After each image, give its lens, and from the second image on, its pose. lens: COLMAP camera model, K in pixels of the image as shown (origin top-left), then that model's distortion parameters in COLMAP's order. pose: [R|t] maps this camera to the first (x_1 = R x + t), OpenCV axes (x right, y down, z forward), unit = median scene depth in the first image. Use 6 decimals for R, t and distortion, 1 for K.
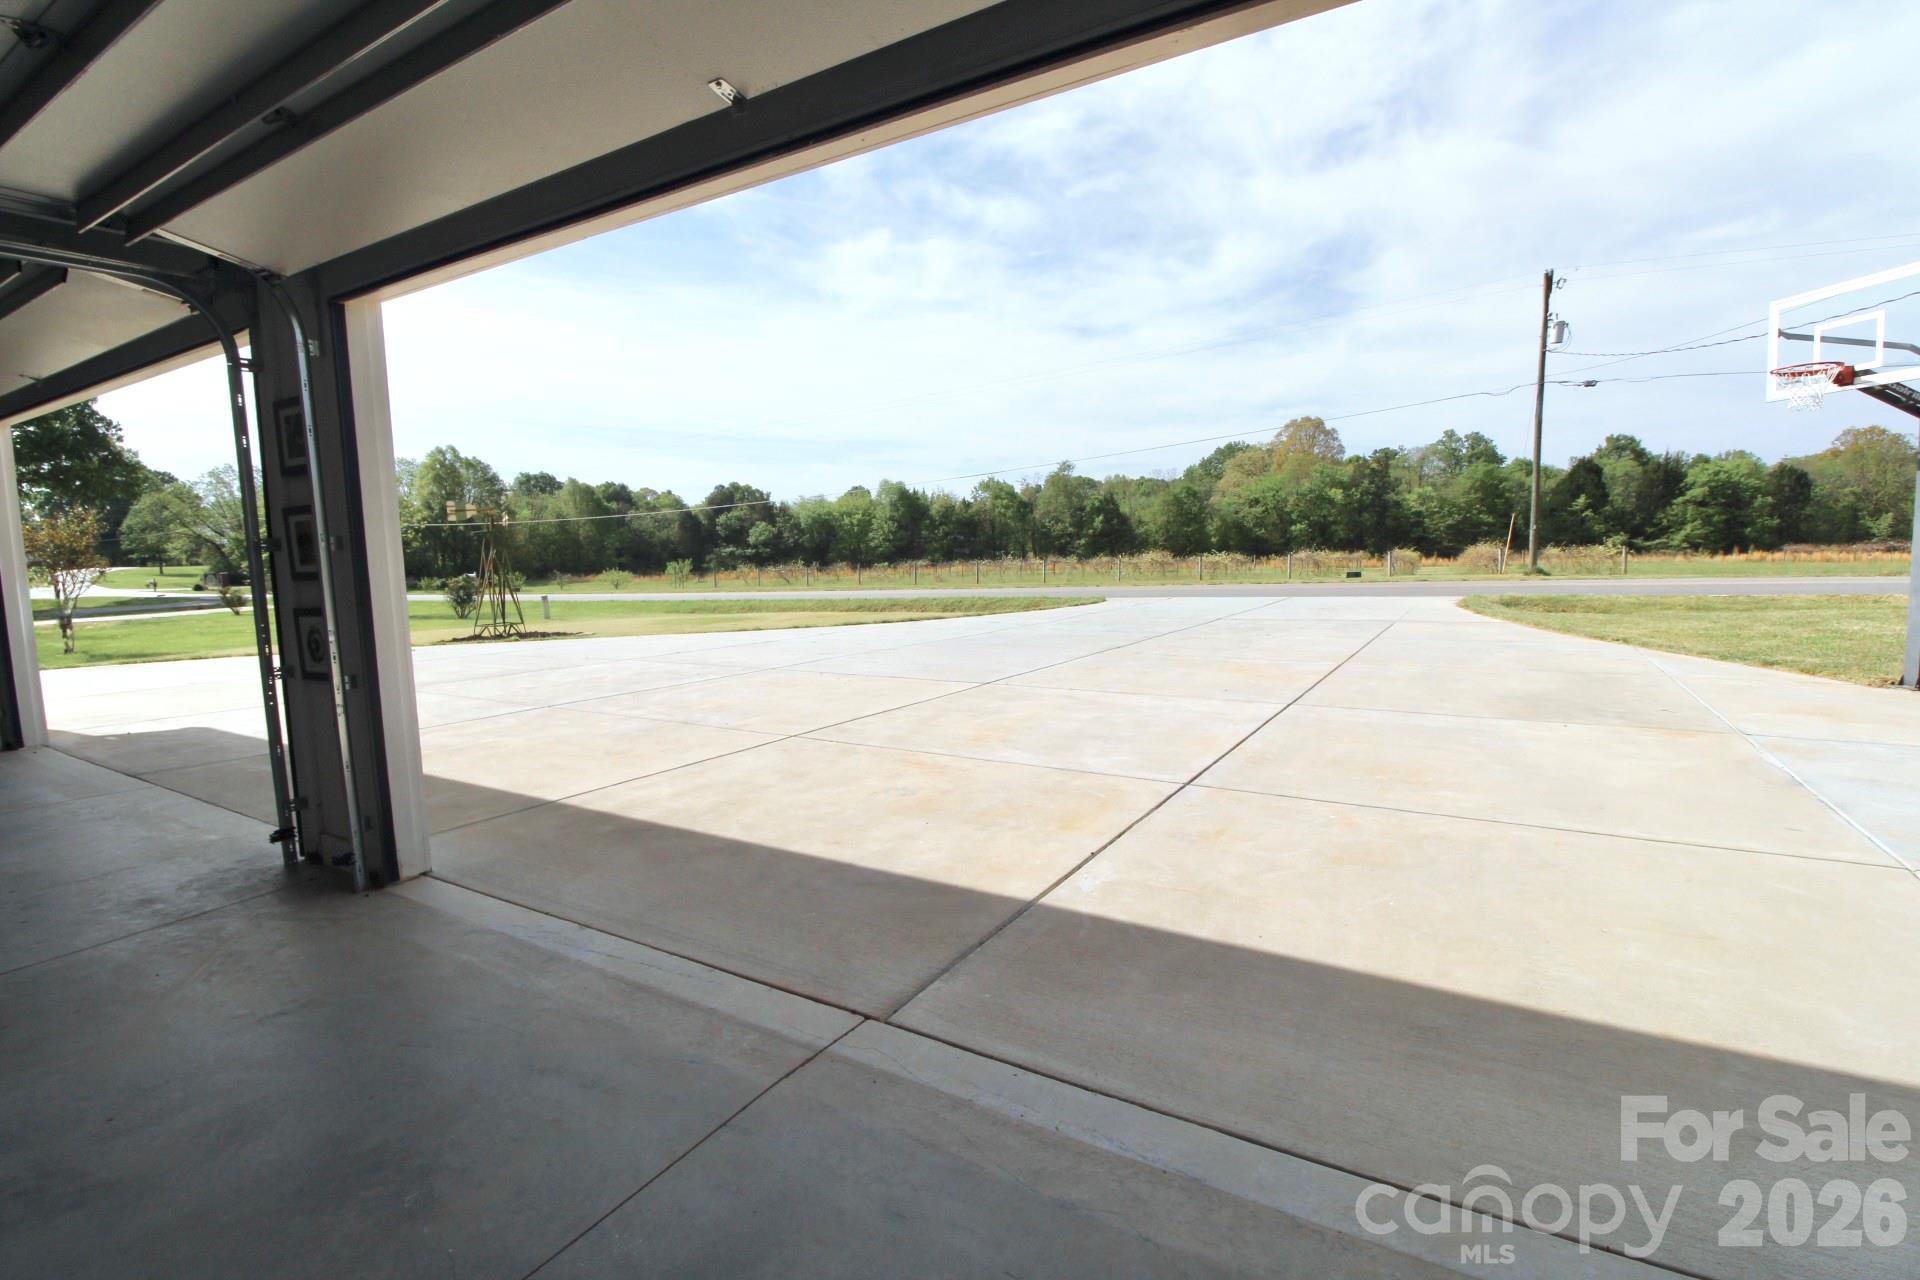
lens RADIAL K [[905.5, 0, 946.3], [0, 905.5, 616.5], [0, 0, 1]] dist [-0.000460, -0.012325]
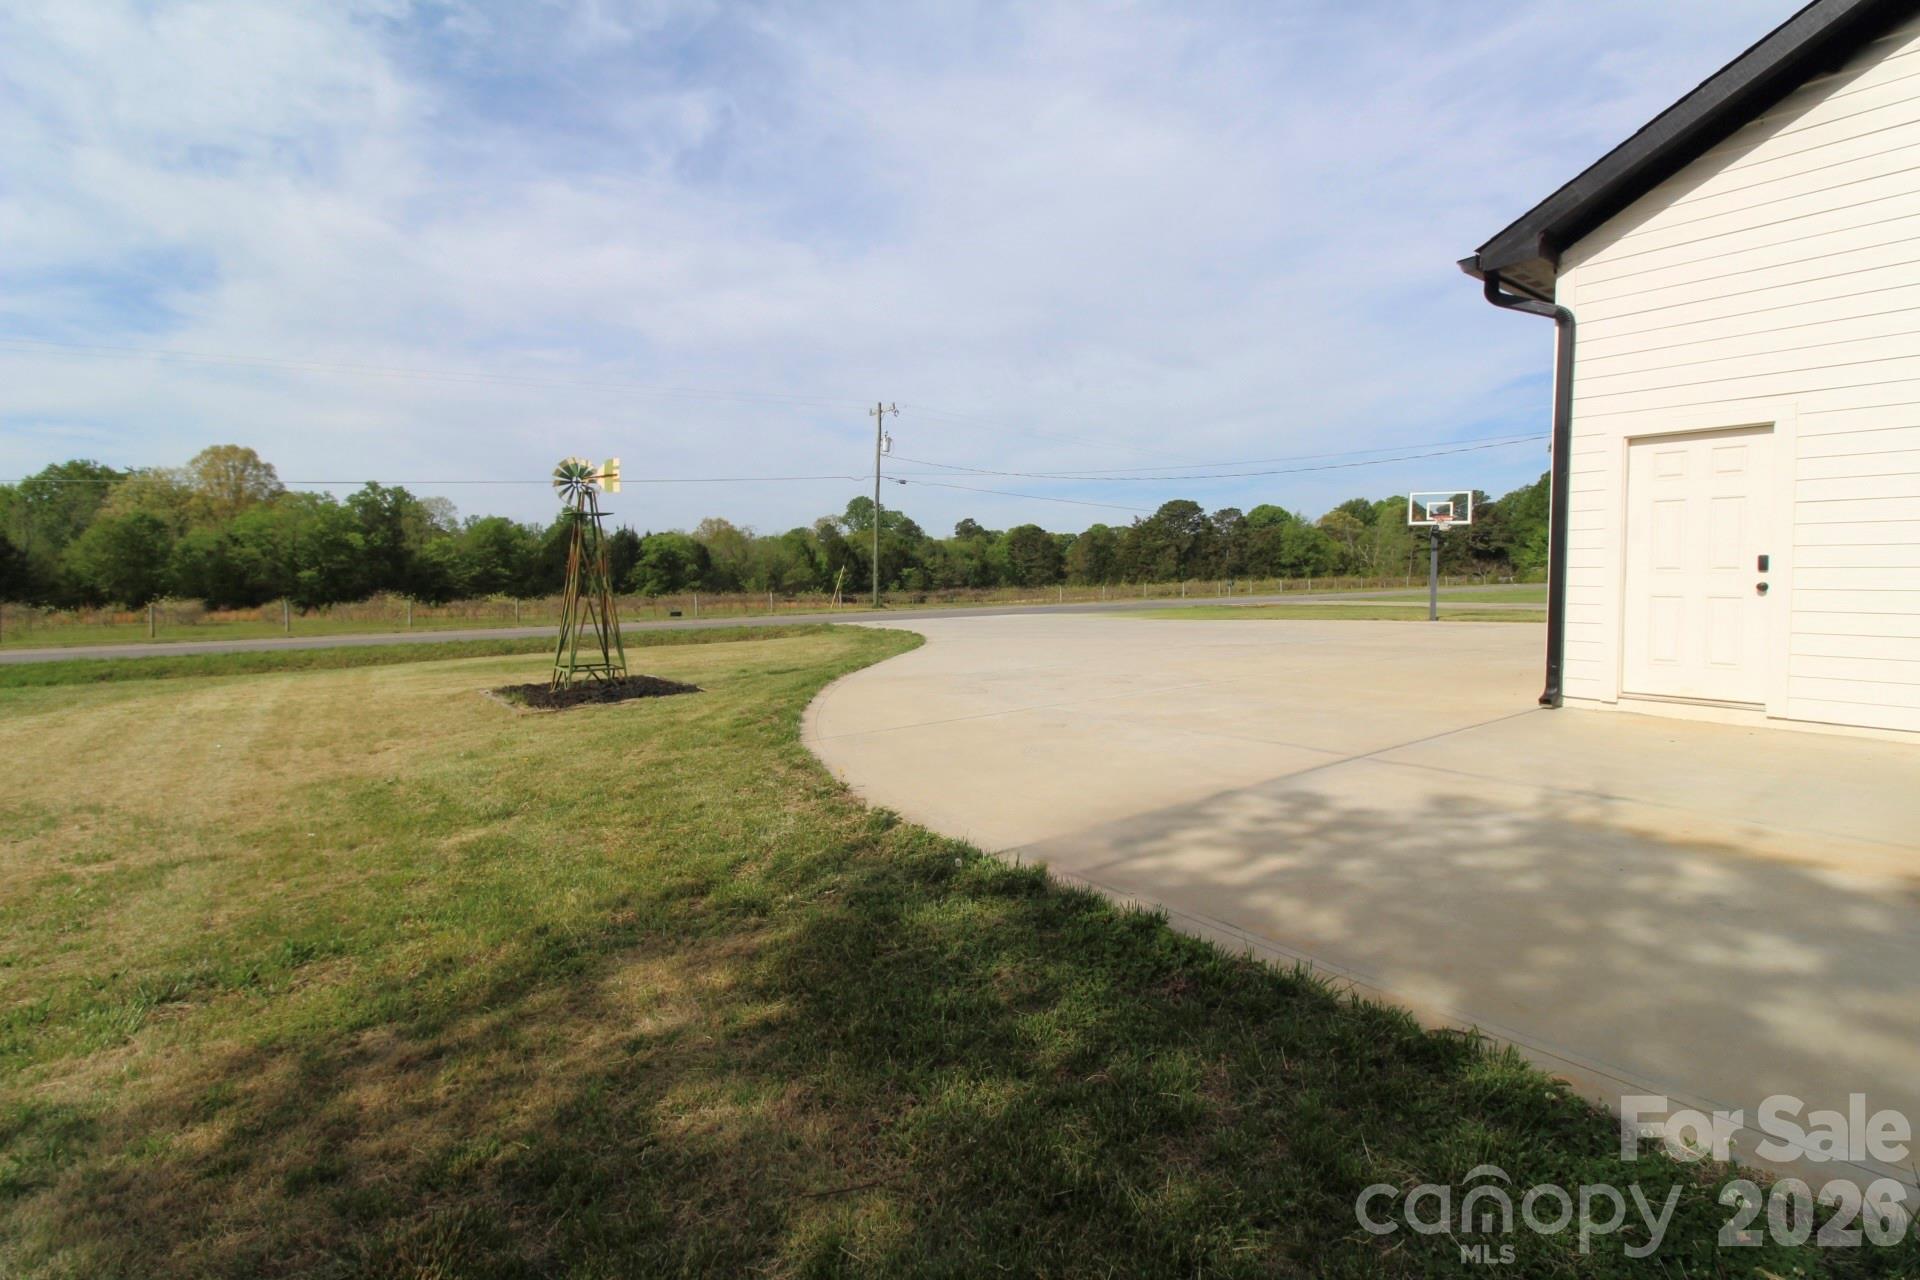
lens RADIAL K [[905.5, 0, 946.3], [0, 905.5, 616.5], [0, 0, 1]] dist [-0.000460, -0.012325]
pose [[0.362417, -0.006899, 0.931990, -0.183088], [0.067146, 0.997567, -0.018726, -0.000395], [-0.929594, 0.069366, 0.361999, 0.109251]]
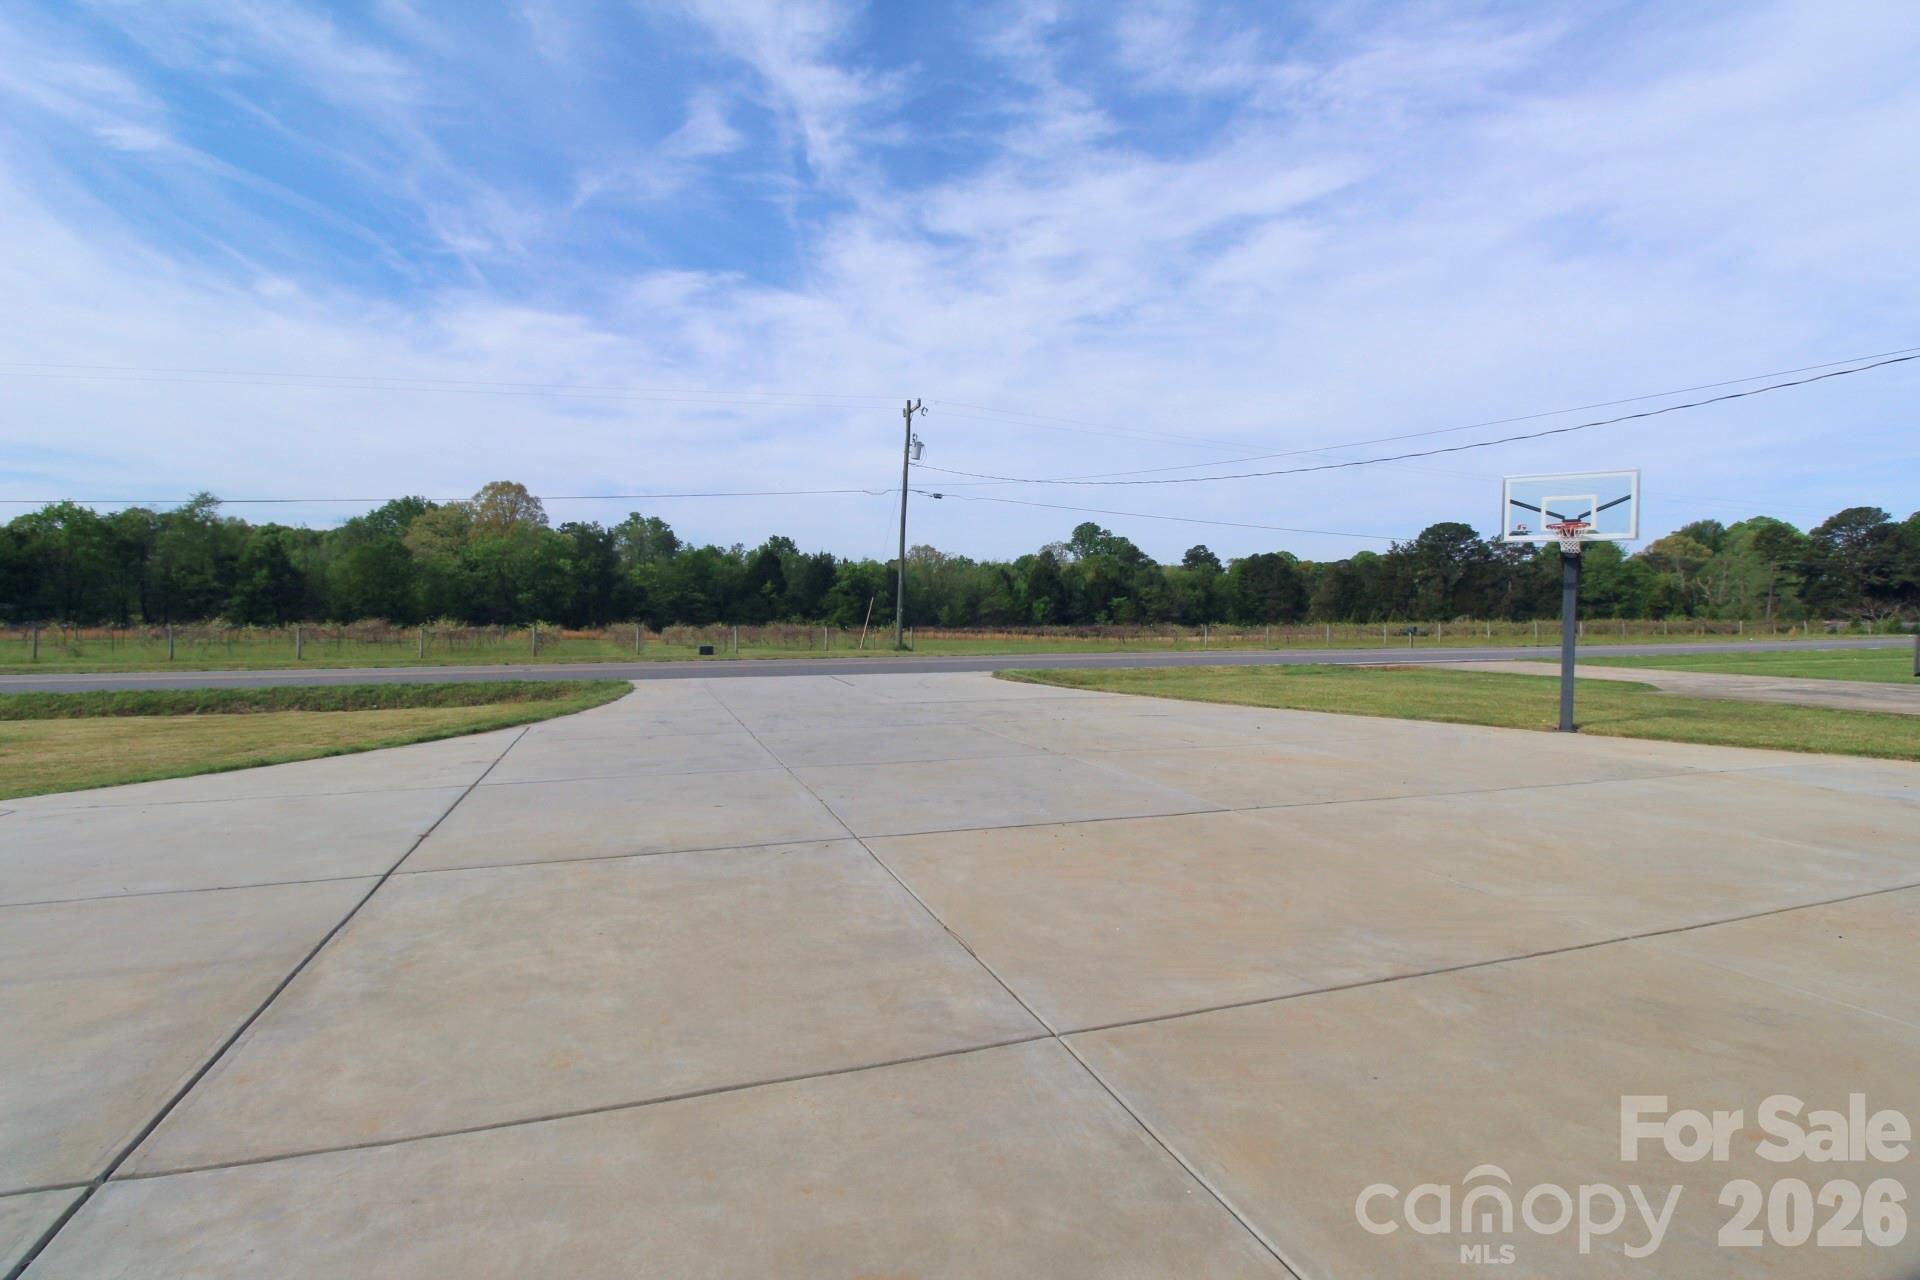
lens RADIAL K [[892.1, 0, 961.3], [0, 892.1, 632.0], [0, 0, 1]] dist [-0.002428, -0.011068]
pose [[0.612868, 0.017464, 0.789993, -0.062791], [0.030300, 0.998501, -0.045579, -0.004214], [-0.789605, 0.051871, 0.611420, 0.064307]]
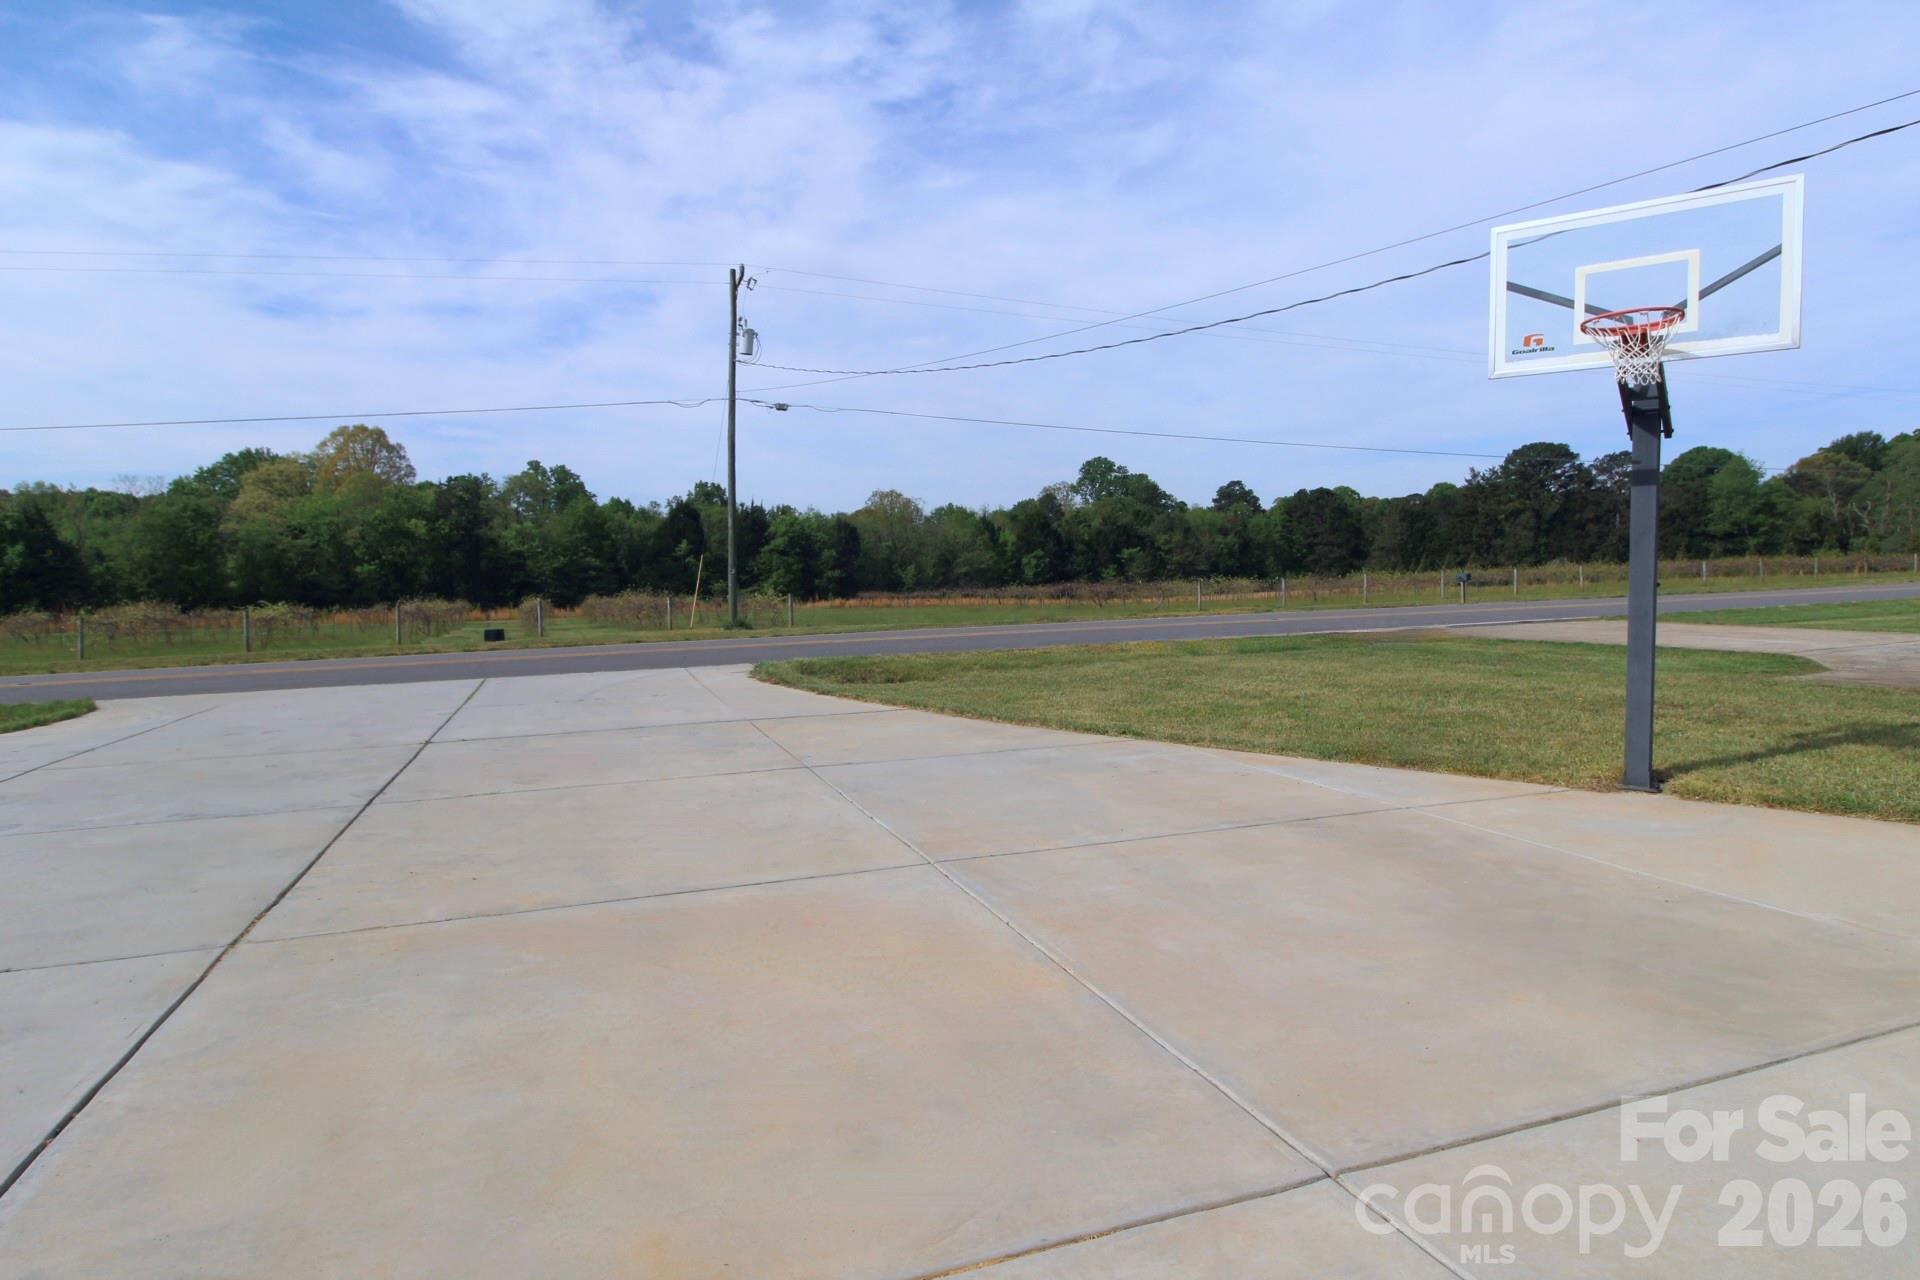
lens RADIAL K [[1061.4, 0, 972.7], [0, 1061.4, 629.8], [0, 0, 1]] dist [-0.007707, -0.003234]
pose [[0.613066, -0.025409, 0.789623, 0.004195], [0.059629, 0.998120, -0.014178, -0.005167], [-0.787779, 0.055776, 0.613428, 0.065606]]
